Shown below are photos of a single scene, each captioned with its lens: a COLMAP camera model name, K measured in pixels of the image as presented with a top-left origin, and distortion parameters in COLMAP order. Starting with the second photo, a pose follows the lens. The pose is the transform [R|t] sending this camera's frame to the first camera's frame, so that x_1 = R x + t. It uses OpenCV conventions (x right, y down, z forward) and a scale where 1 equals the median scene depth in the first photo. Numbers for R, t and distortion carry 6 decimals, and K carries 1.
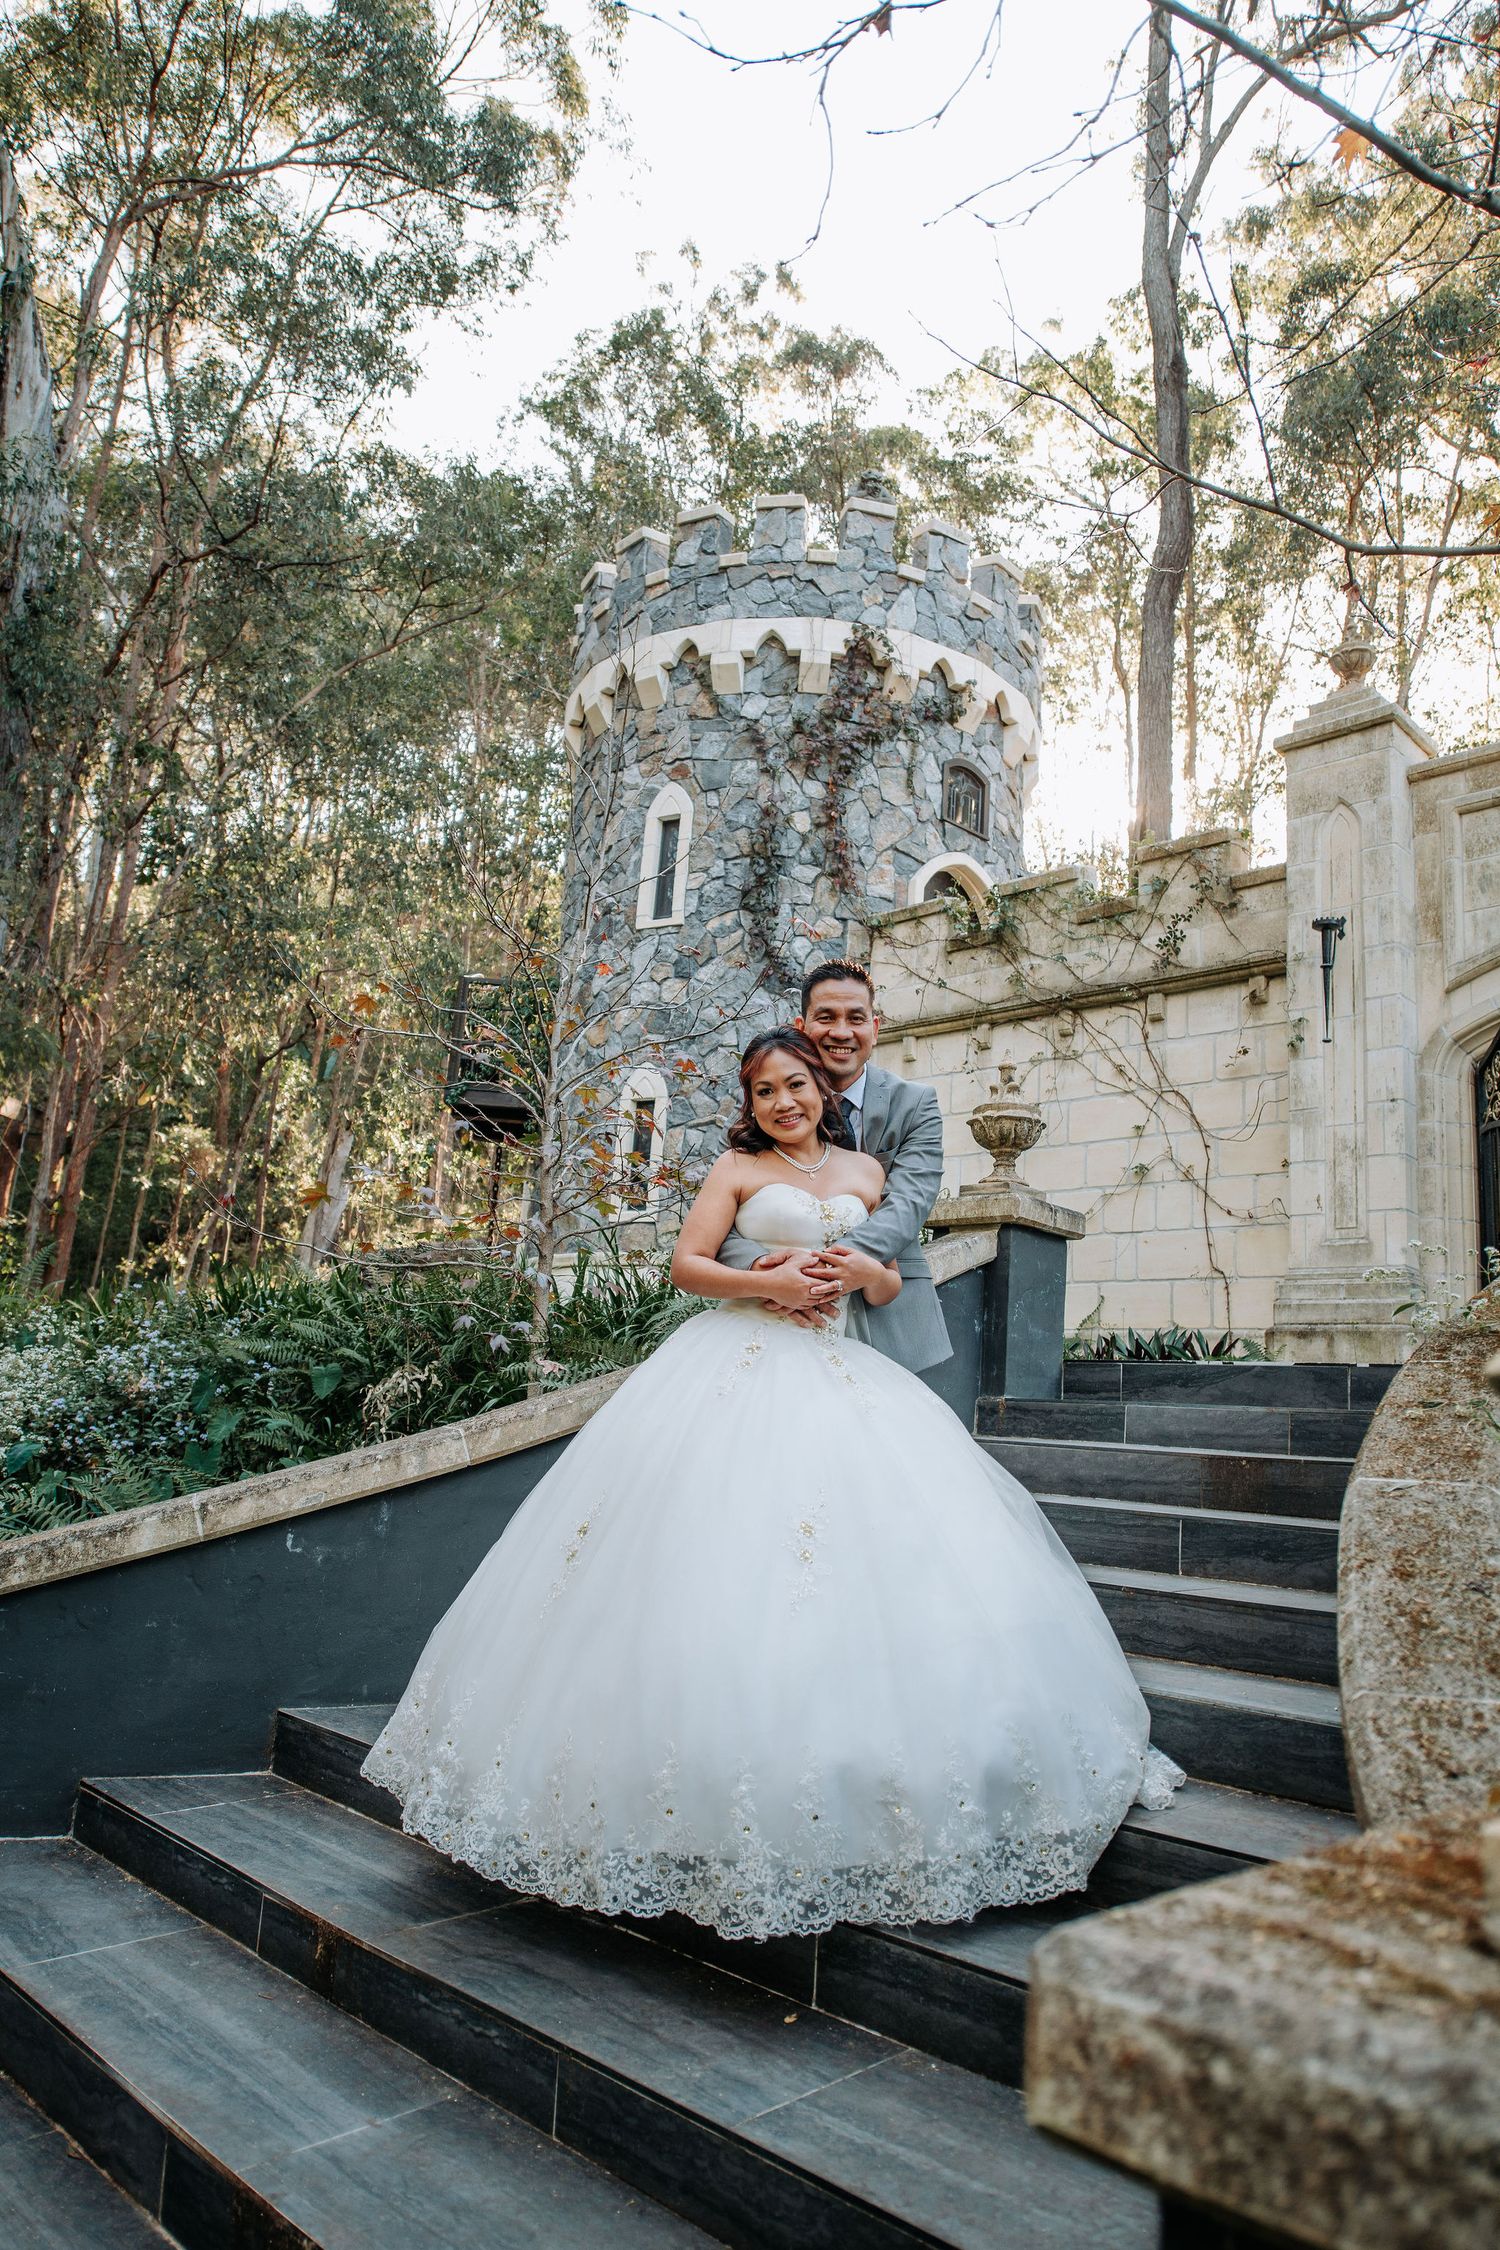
lens RADIAL K [[1484.2, 0, 746.3], [0, 1484.2, 1116.0], [0, 0, 1]] dist [0.010026, 0.001678]
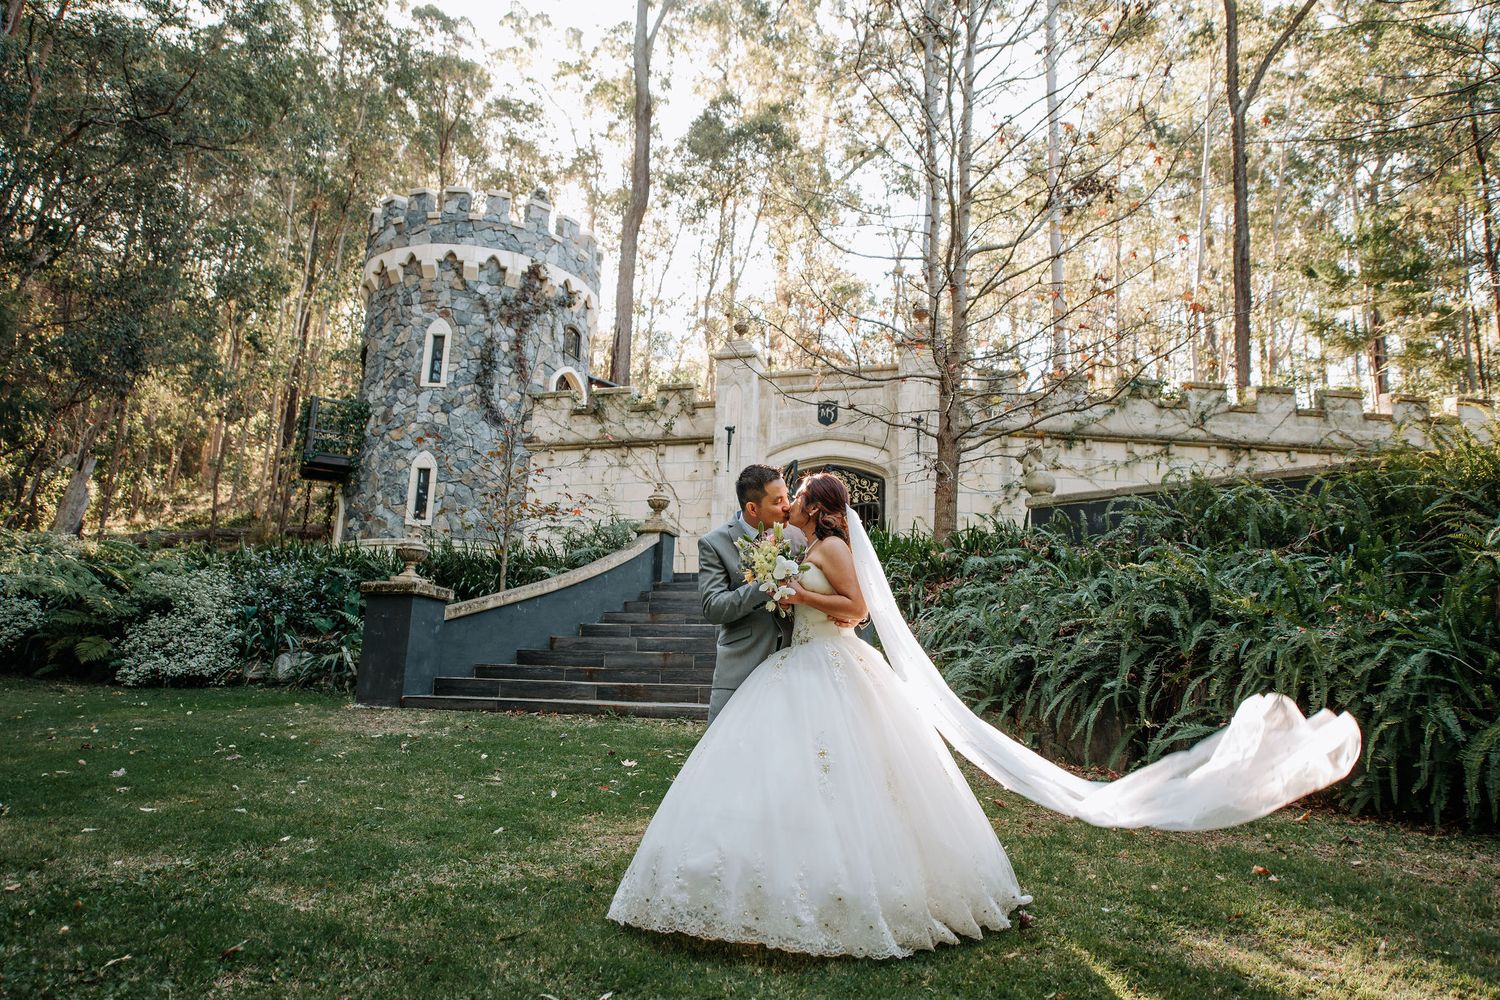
lens RADIAL K [[989.5, 0, 750.0], [0, 989.5, 500.0], [0, 0, 1]] dist [0.010026, 0.001678]
pose [[0.883919, 0.054548, 0.464447, -0.325317], [-0.070938, 0.997321, 0.017873, -0.024681], [-0.462228, -0.048745, 0.885420, -0.500121]]
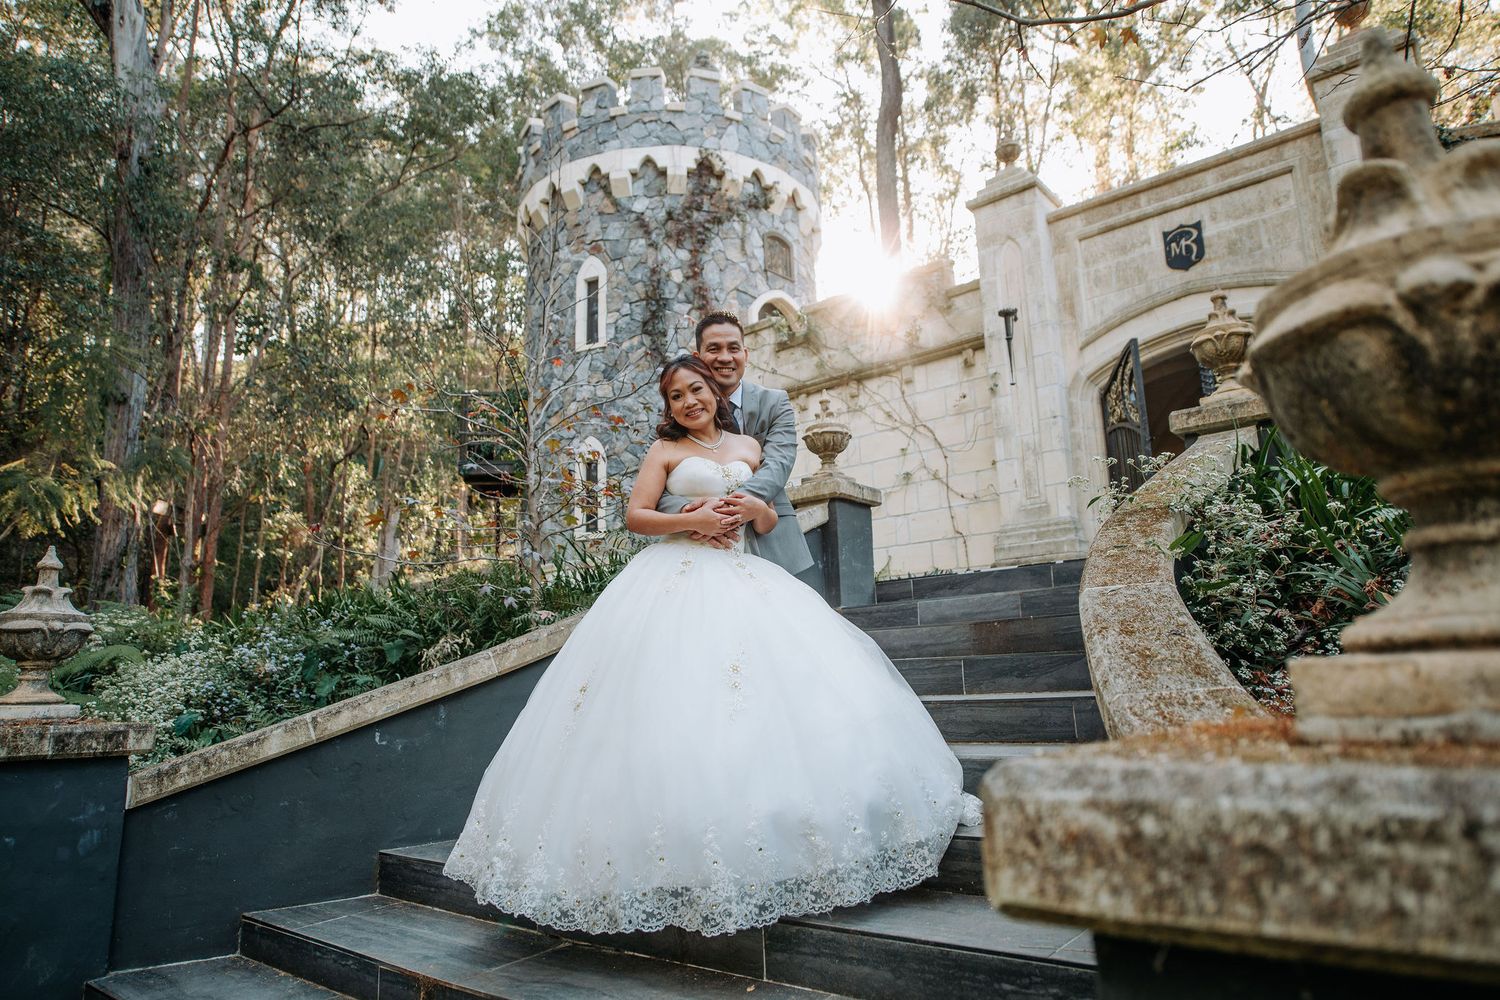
lens RADIAL K [[928.0, 0, 753.7], [0, 928.0, 487.0], [0, 0, 1]] dist [0.005935, 0.002494]
pose [[0.990842, -0.083109, 0.106417, -0.005461], [0.082266, 0.996535, 0.012295, 0.019544], [-0.107070, -0.003428, 0.994246, 0.016354]]
